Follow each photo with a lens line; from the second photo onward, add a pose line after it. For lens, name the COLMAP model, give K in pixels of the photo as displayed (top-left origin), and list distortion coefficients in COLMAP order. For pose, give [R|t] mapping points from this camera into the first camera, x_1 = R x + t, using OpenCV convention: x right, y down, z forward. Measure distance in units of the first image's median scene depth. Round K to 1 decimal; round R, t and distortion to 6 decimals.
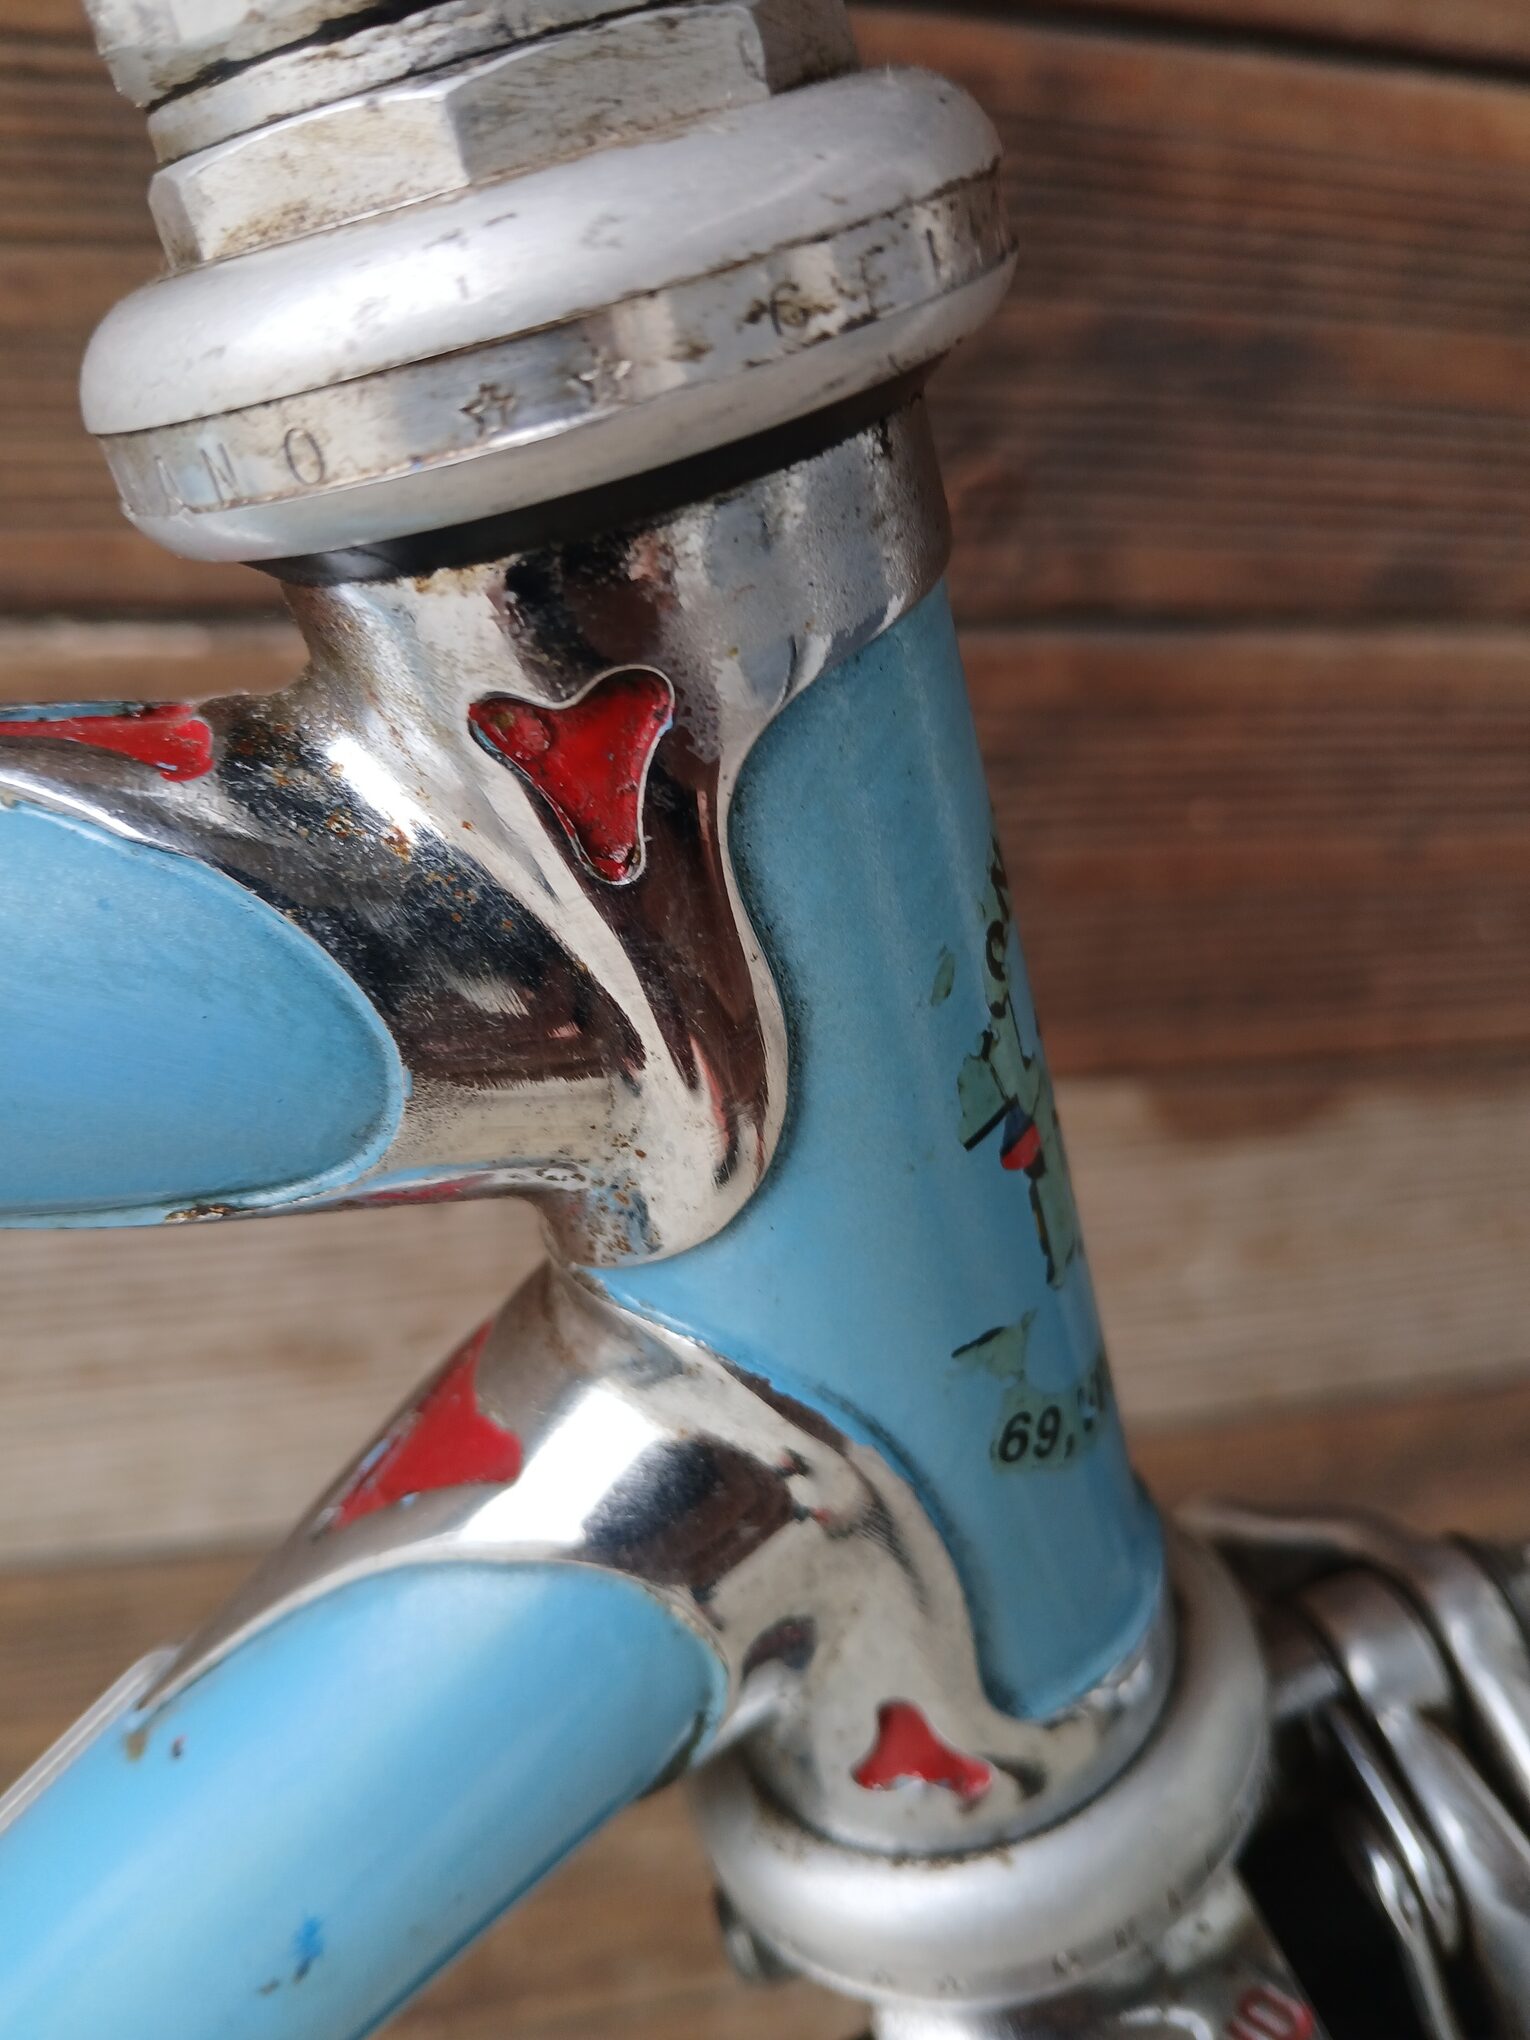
lens RADIAL K [[1603.0, 0, 761.7], [0, 1603.0, 1024.3], [0, 0, 1]] dist [0.023112, -0.089203]
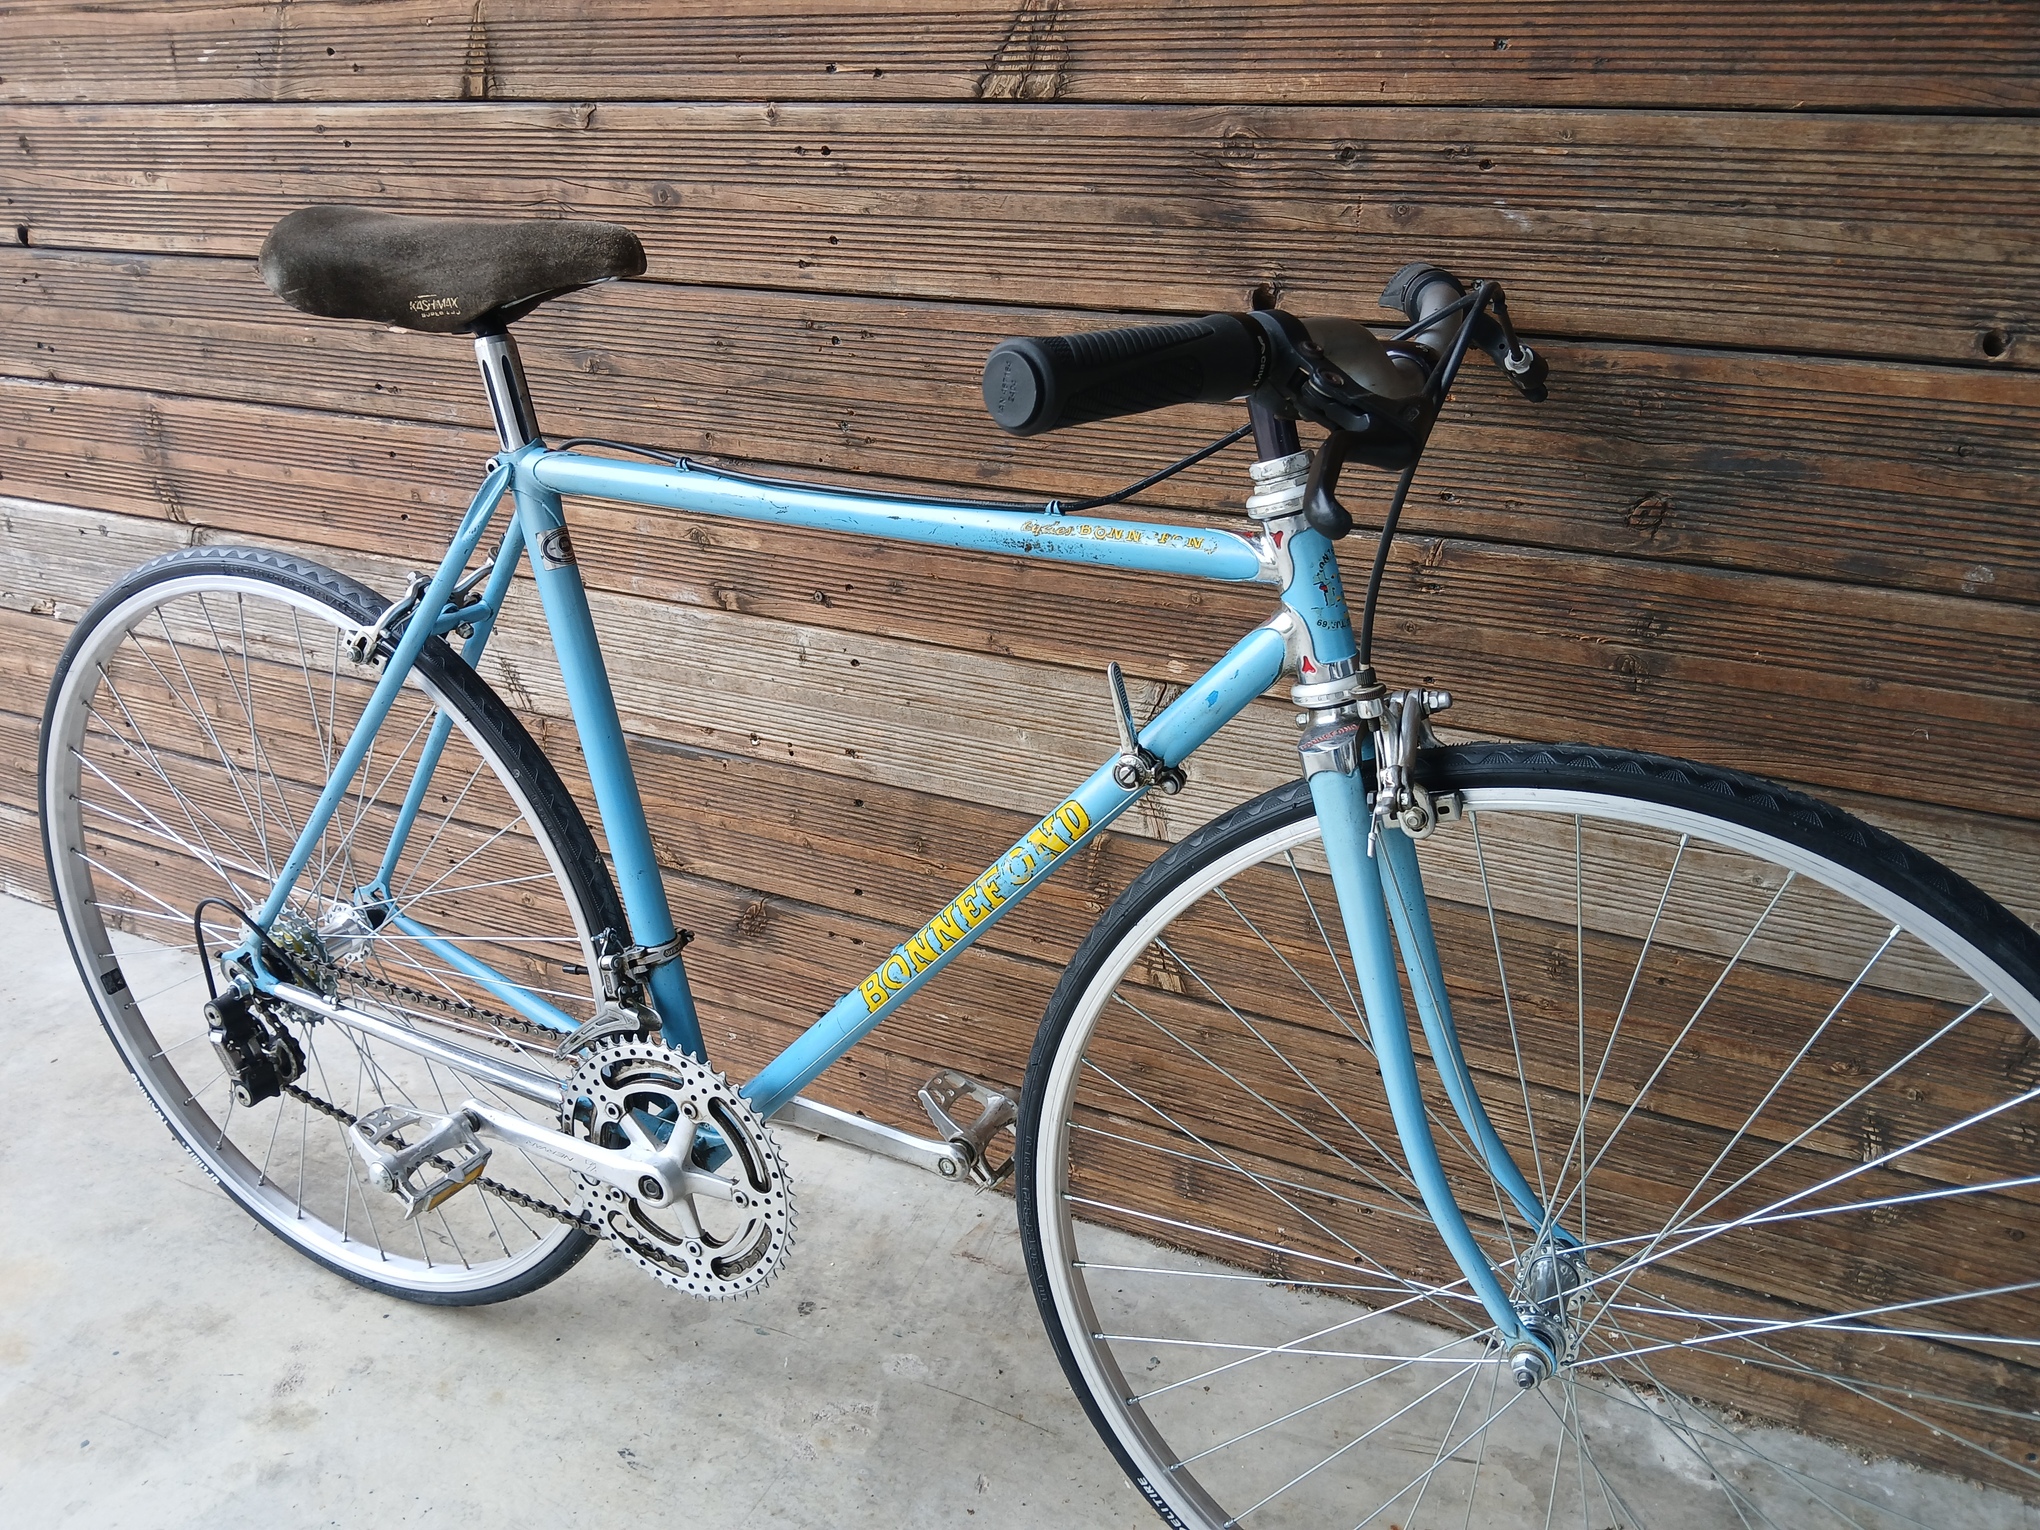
lens RADIAL K [[1603.0, 0, 994.7], [0, 1603.0, 779.4], [0, 0, 1]] dist [0.023112, -0.089203]
pose [[0.754085, 0.192973, -0.627788, 1.068242], [-0.256537, 0.966471, -0.011068, 0.392035], [0.604603, 0.169397, 0.778306, -1.608691]]
